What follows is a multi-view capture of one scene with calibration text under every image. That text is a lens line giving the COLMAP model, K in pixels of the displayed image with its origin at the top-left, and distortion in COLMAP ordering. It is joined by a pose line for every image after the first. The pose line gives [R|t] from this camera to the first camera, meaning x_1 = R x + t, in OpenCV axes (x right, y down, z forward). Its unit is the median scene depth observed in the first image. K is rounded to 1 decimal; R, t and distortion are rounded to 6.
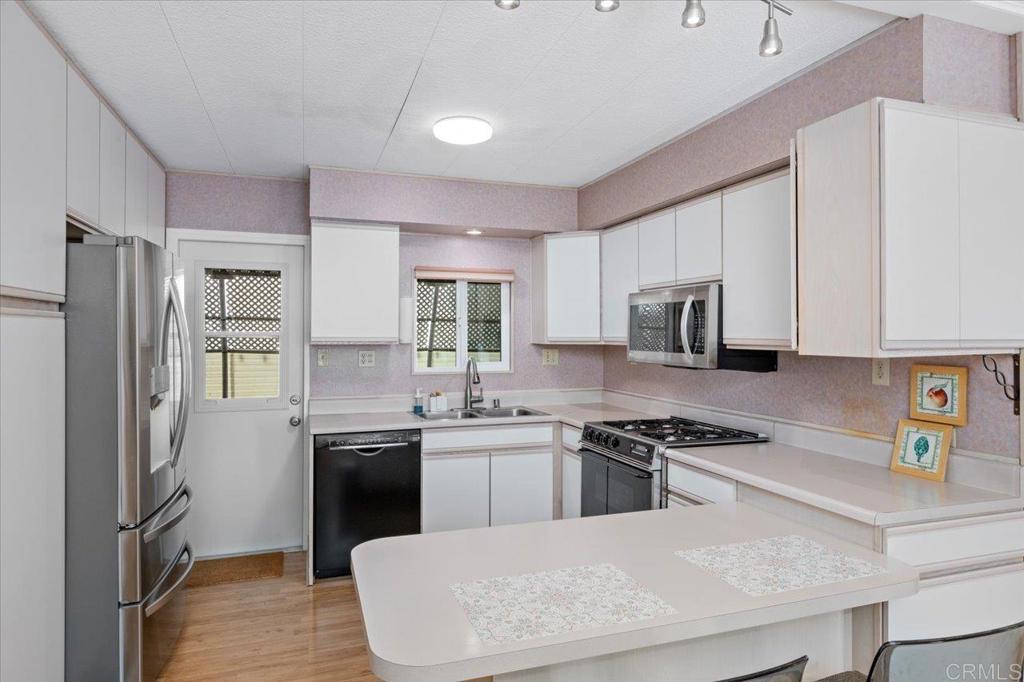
lens RADIAL K [[608.6, 0, 514.6], [0, 608.6, 330.2], [0, 0, 1]] dist [-0.003625, -0.001879]
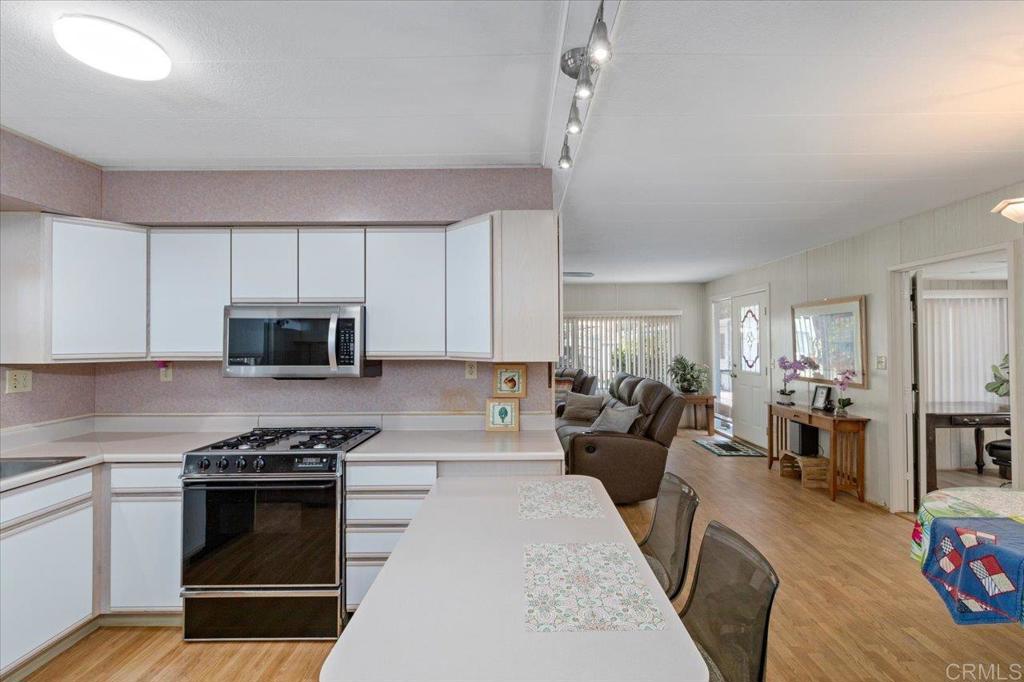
lens RADIAL K [[459.2, 0, 513.2], [0, 459.2, 334.8], [0, 0, 1]] dist [0.003031, -0.000305]
pose [[0.335834, 0.011188, 0.941855, -0.367130], [-0.002028, 0.999936, -0.011155, -0.008809], [-0.941919, 0.001836, 0.335835, 0.374662]]
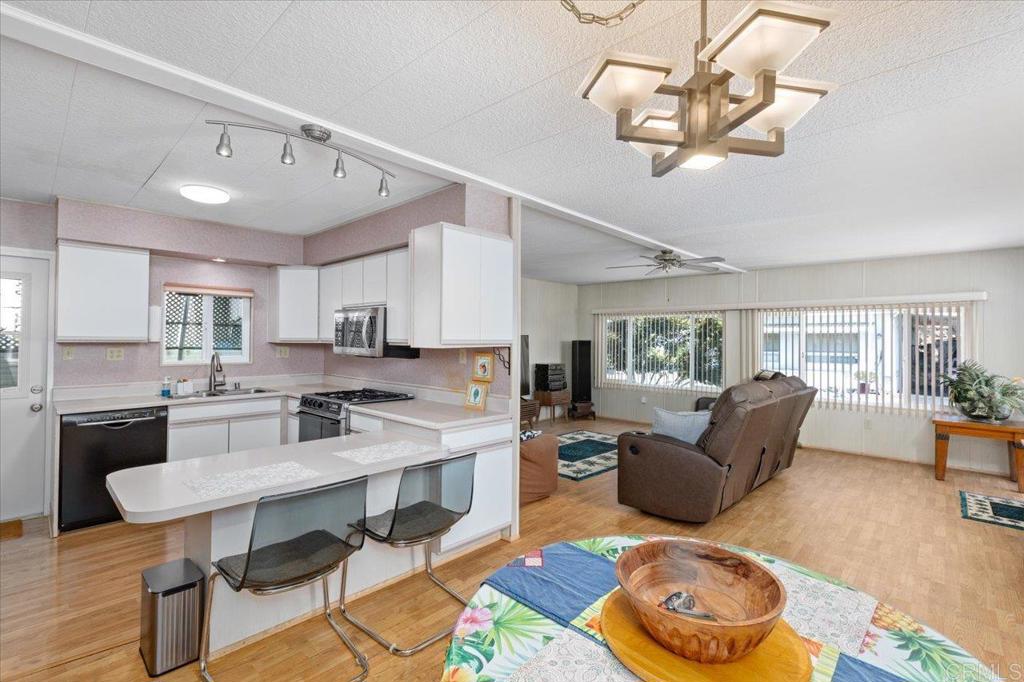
lens RADIAL K [[459.2, 0, 513.2], [0, 459.2, 334.8], [0, 0, 1]] dist [0.003031, -0.000305]
pose [[0.885882, 0.011122, 0.463777, 0.052376], [-0.011601, 0.999931, -0.001819, -0.000401], [-0.463766, -0.003769, 0.885950, -0.271176]]
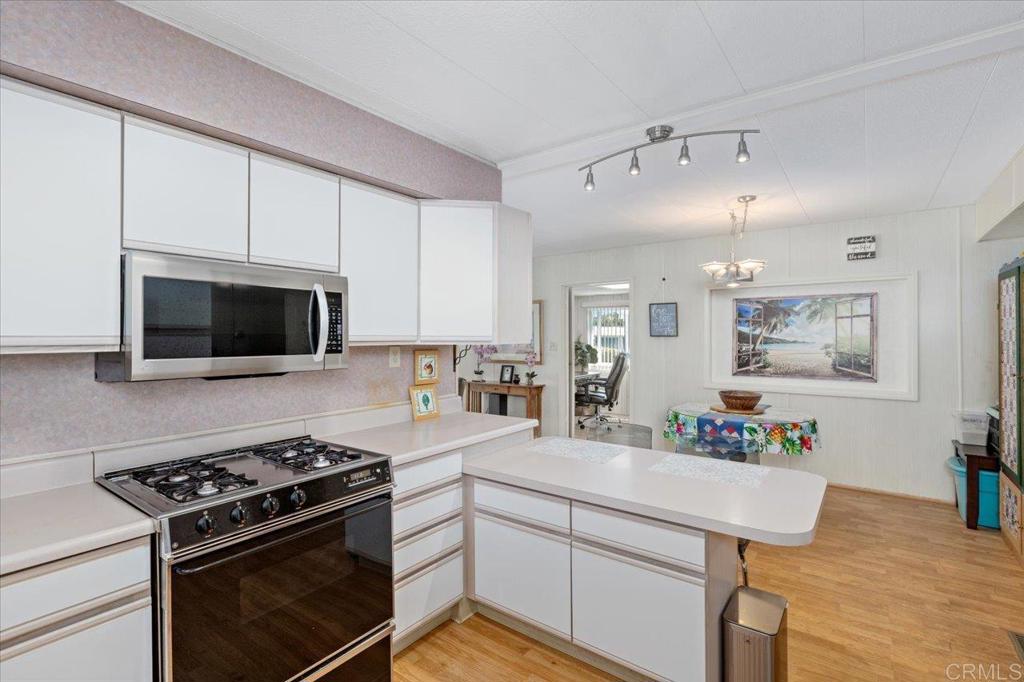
lens RADIAL K [[479.7, 0, 512.1], [0, 479.7, 334.3], [0, 0, 1]] dist [-0.001513, -0.000394]
pose [[-0.559096, 0.001814, 0.829101, -0.373647], [-0.003476, 0.999984, -0.004532, 0.012420], [-0.829096, -0.005416, -0.559080, 1.060195]]
